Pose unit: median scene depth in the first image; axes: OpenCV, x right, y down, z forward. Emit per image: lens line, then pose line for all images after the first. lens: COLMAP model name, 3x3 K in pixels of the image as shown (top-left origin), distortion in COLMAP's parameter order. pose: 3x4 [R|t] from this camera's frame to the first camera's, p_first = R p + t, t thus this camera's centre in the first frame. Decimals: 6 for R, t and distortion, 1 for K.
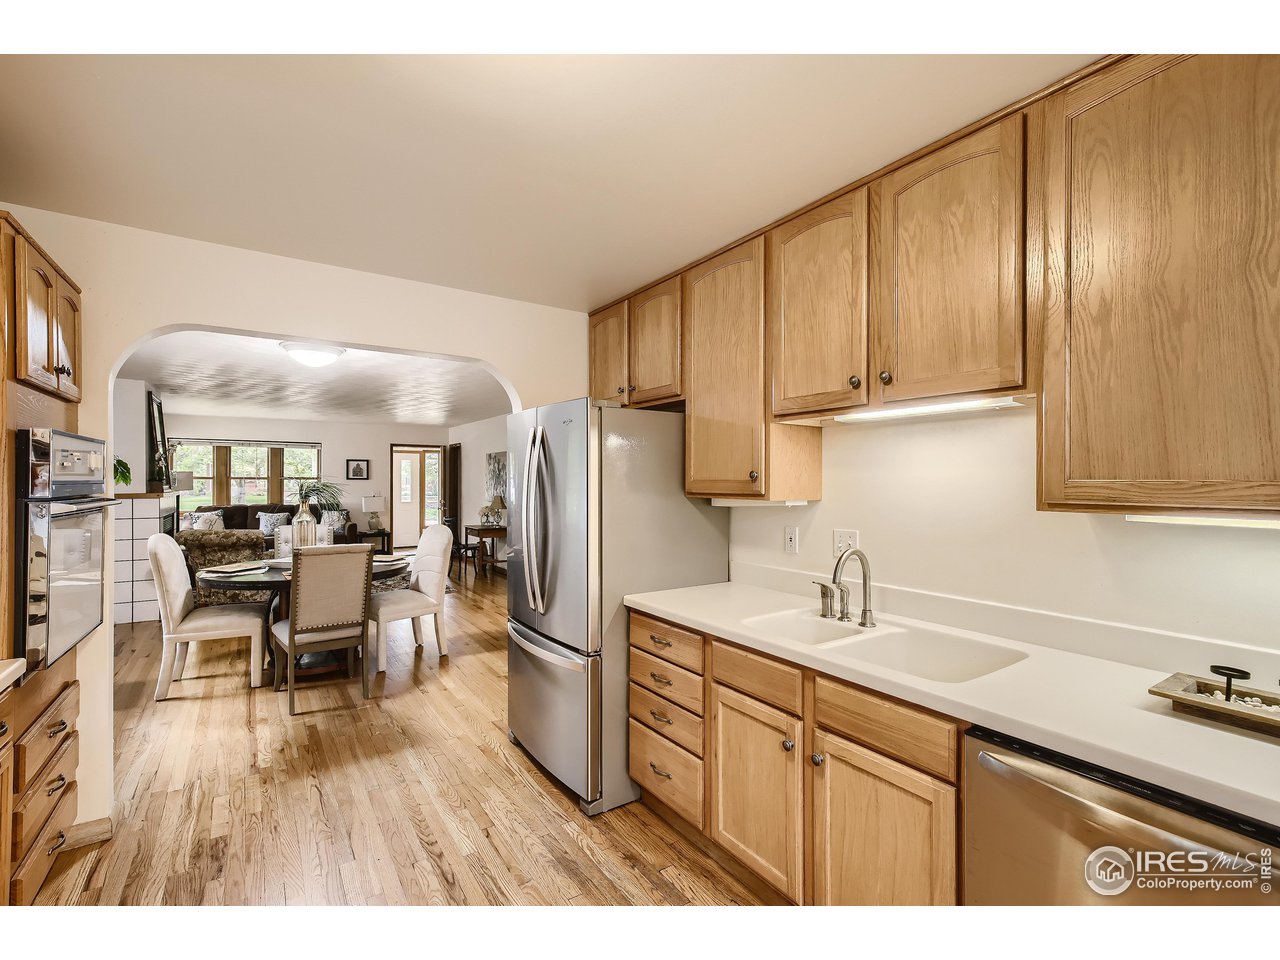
lens RADIAL K [[584.5, 0, 638.1], [0, 584.5, 481.6], [0, 0, 1]] dist [0.001831, 0.000449]
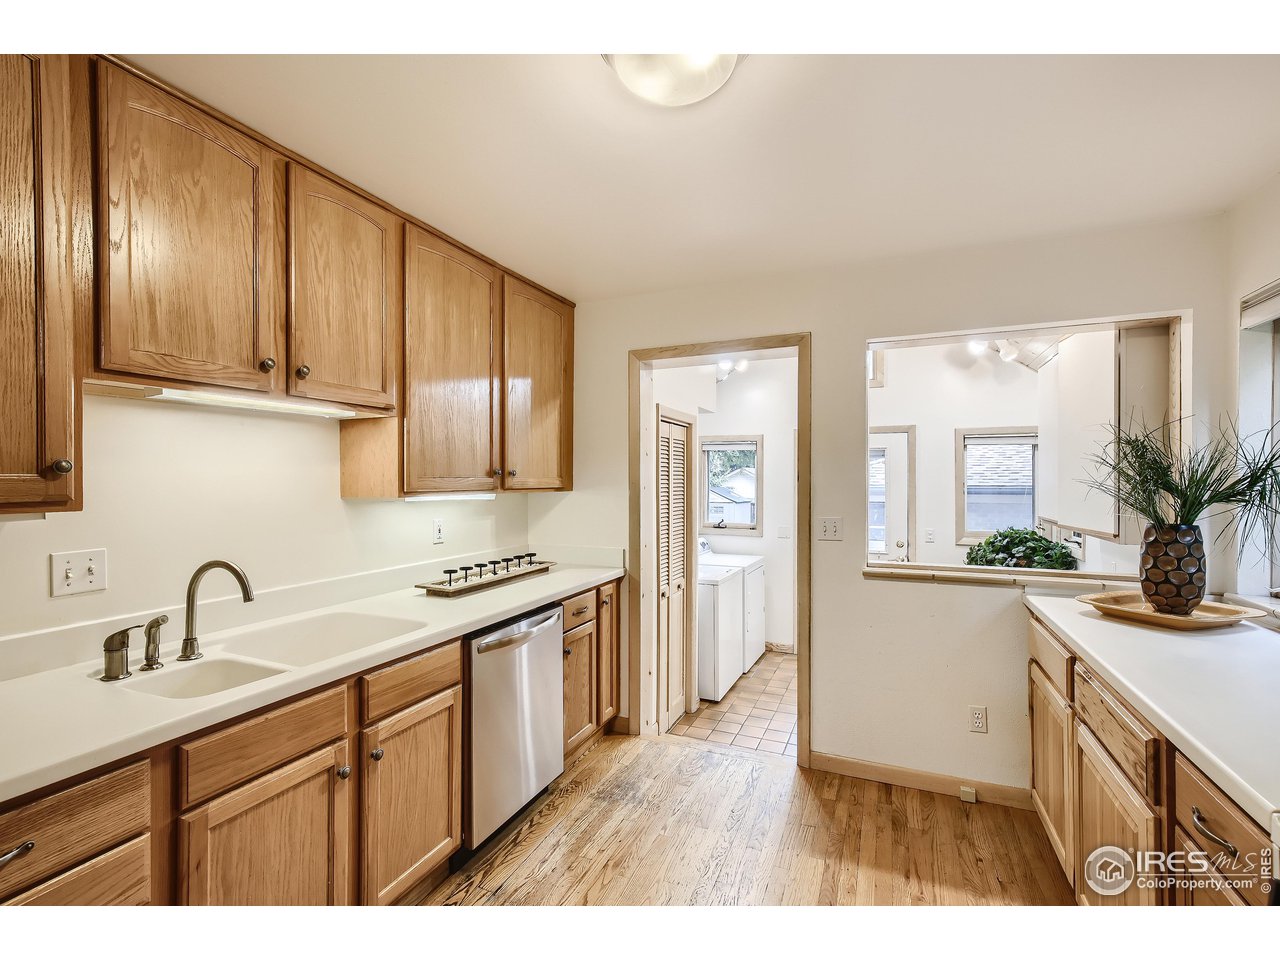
lens RADIAL K [[584.5, 0, 634.4], [0, 584.5, 475.1], [0, 0, 1]] dist [0.001831, 0.000449]
pose [[-0.539979, 0.001888, 0.841676, -0.977112], [0.002383, 0.999997, -0.000714, -0.002459], [-0.841675, 0.001620, -0.539982, 1.472614]]
